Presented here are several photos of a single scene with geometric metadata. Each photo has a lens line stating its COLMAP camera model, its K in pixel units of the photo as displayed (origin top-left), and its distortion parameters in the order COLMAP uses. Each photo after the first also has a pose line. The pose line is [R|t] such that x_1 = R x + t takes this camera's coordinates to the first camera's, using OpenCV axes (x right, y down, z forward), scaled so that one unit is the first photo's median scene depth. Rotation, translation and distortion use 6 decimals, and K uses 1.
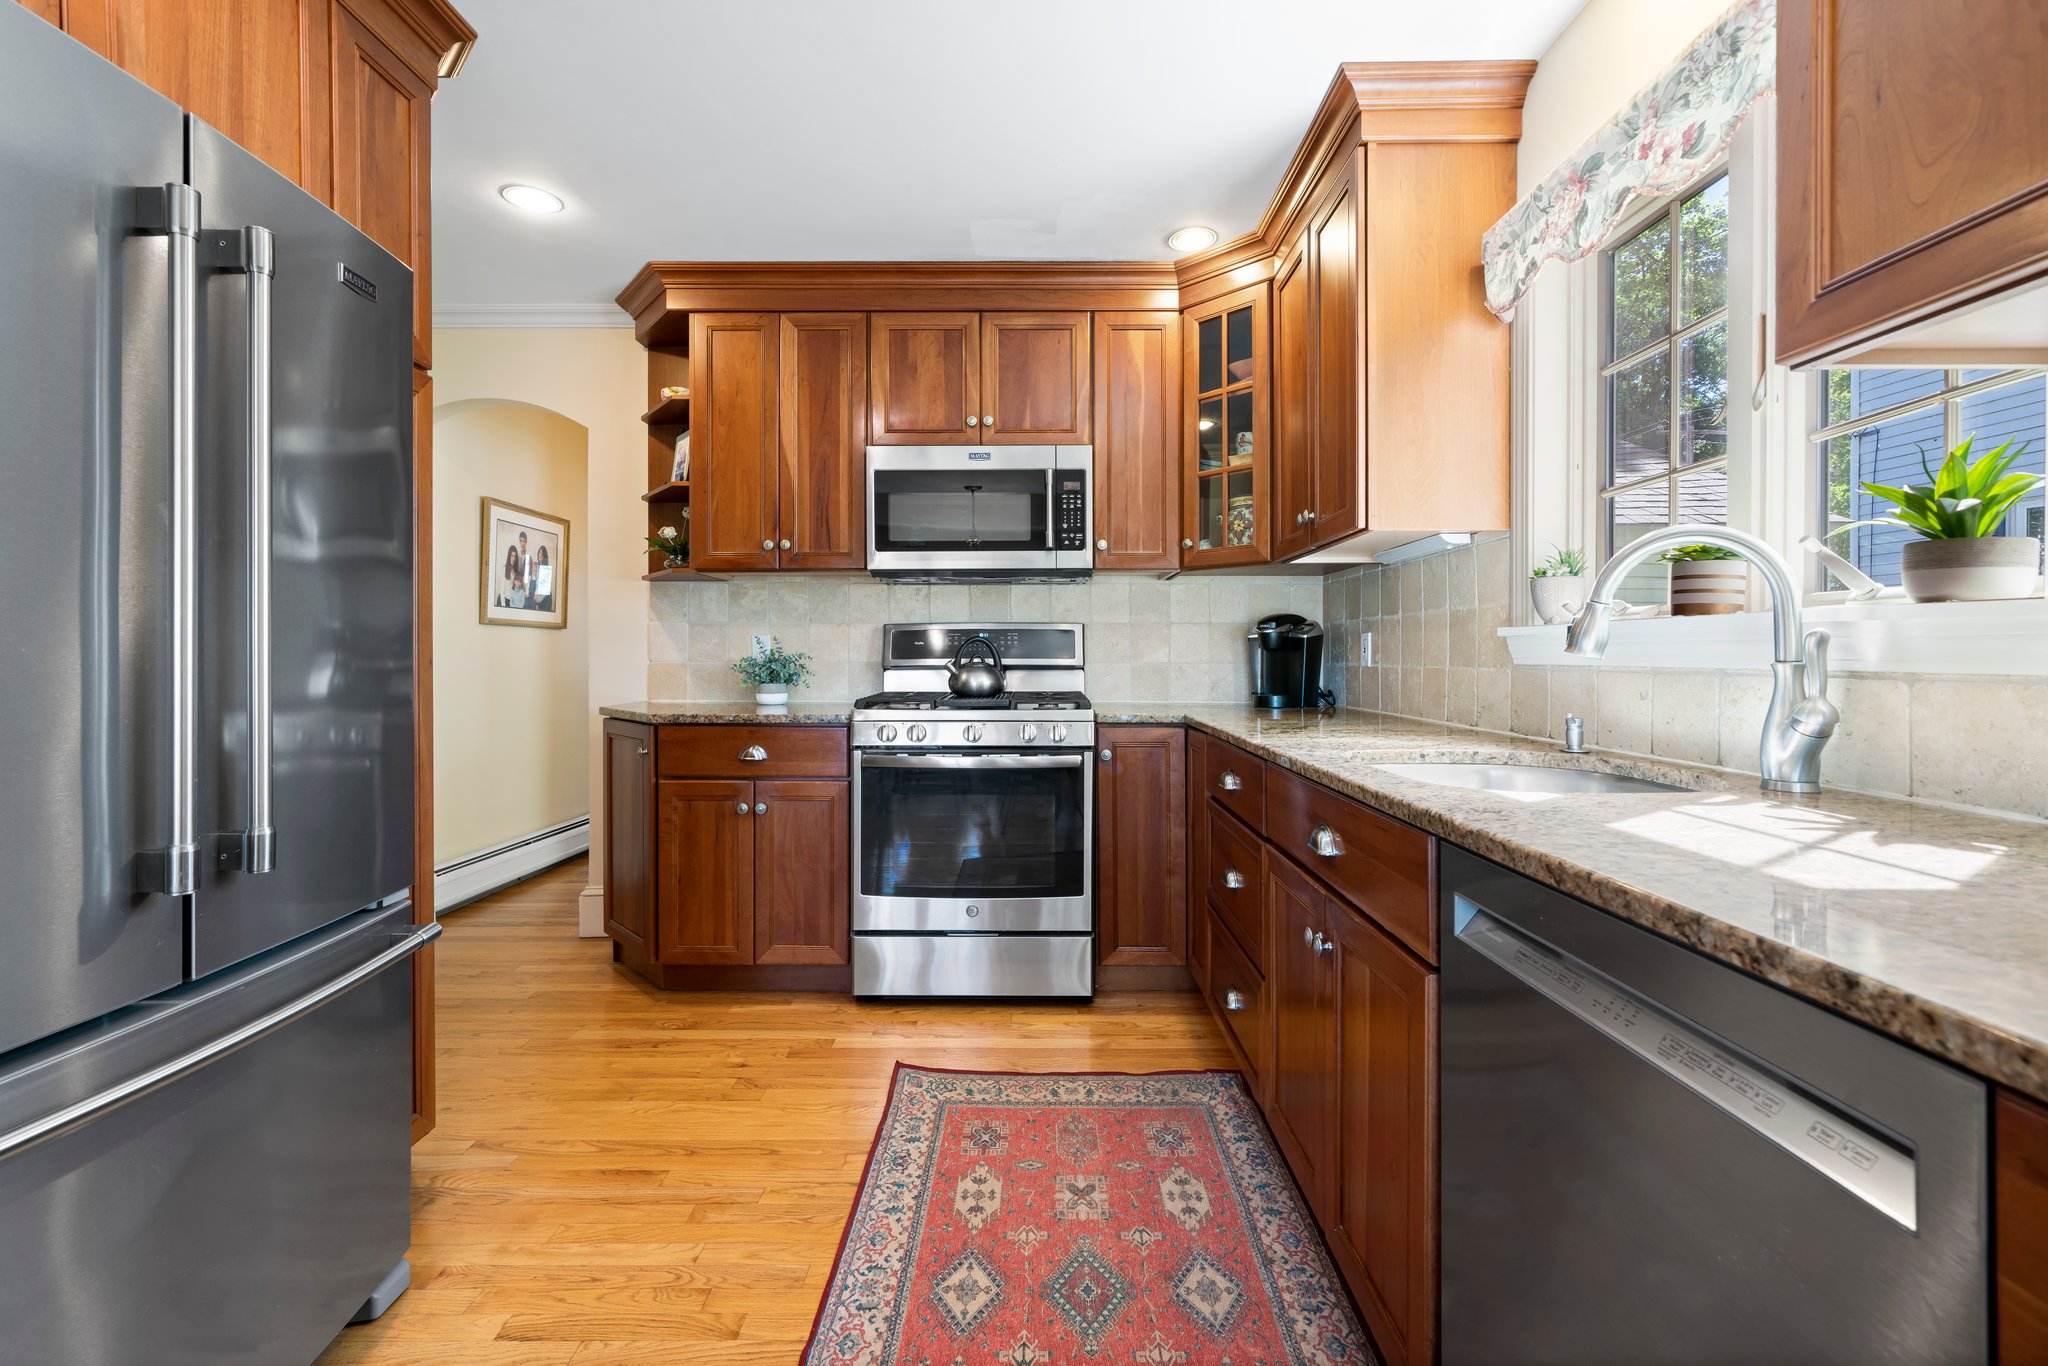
lens RADIAL K [[868.5, 0, 1012.5], [0, 868.5, 655.0], [0, 0, 1]] dist [0.002428, 0.000084]
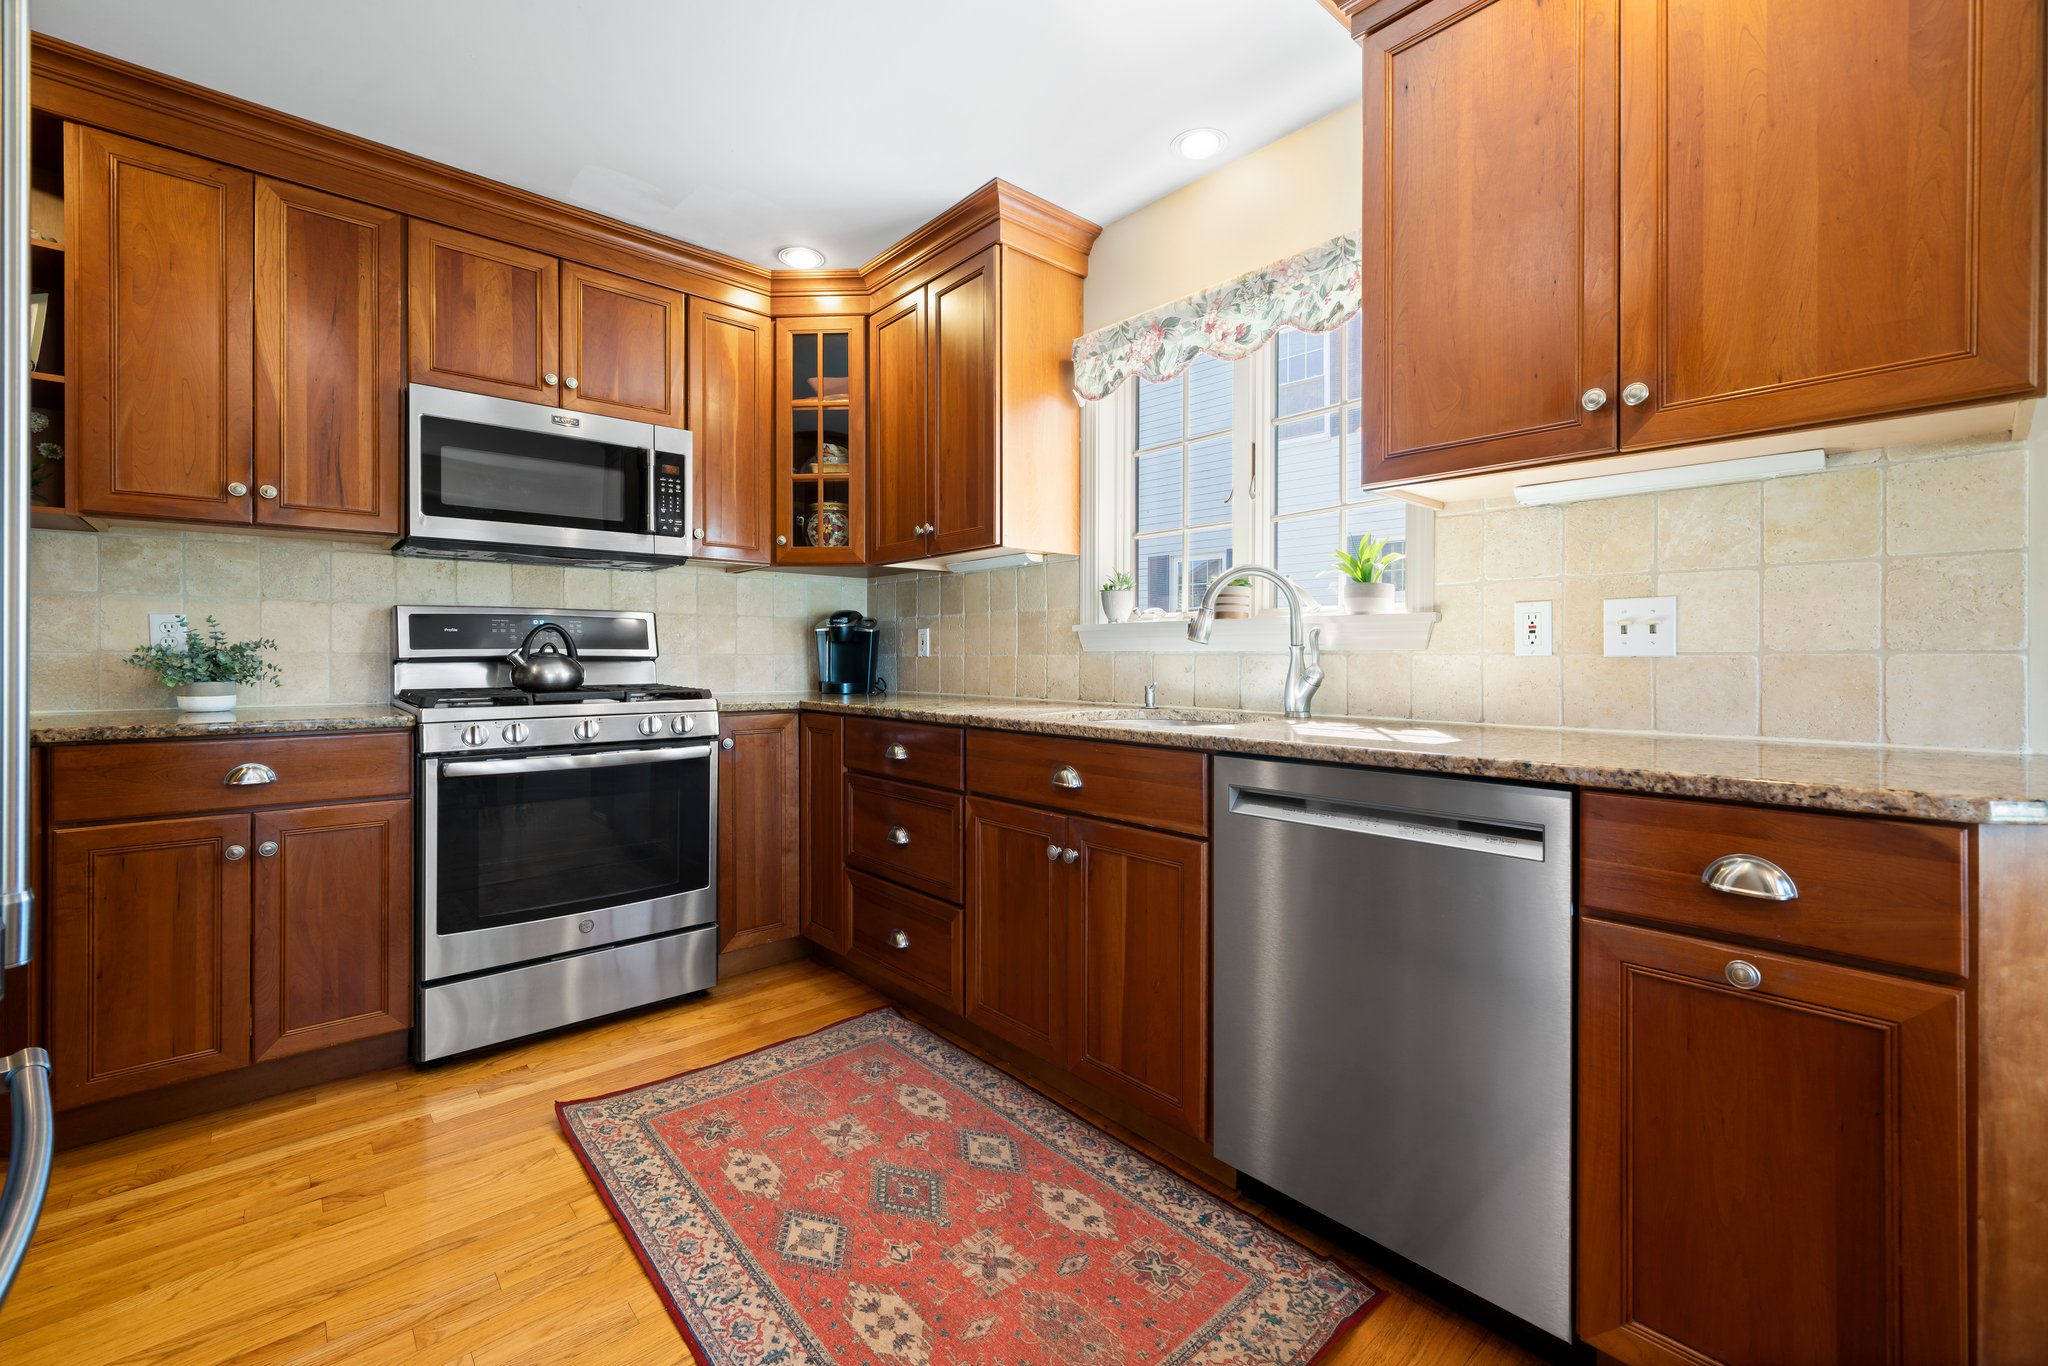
lens RADIAL K [[868.5, 0, 1012.5], [0, 868.5, 655.0], [0, 0, 1]] dist [0.002428, 0.000084]
pose [[0.740173, 0.001377, 0.672415, -0.340224], [-0.000766, 0.999999, -0.001204, 0.013866], [-0.672416, 0.000376, 0.740173, 0.033081]]
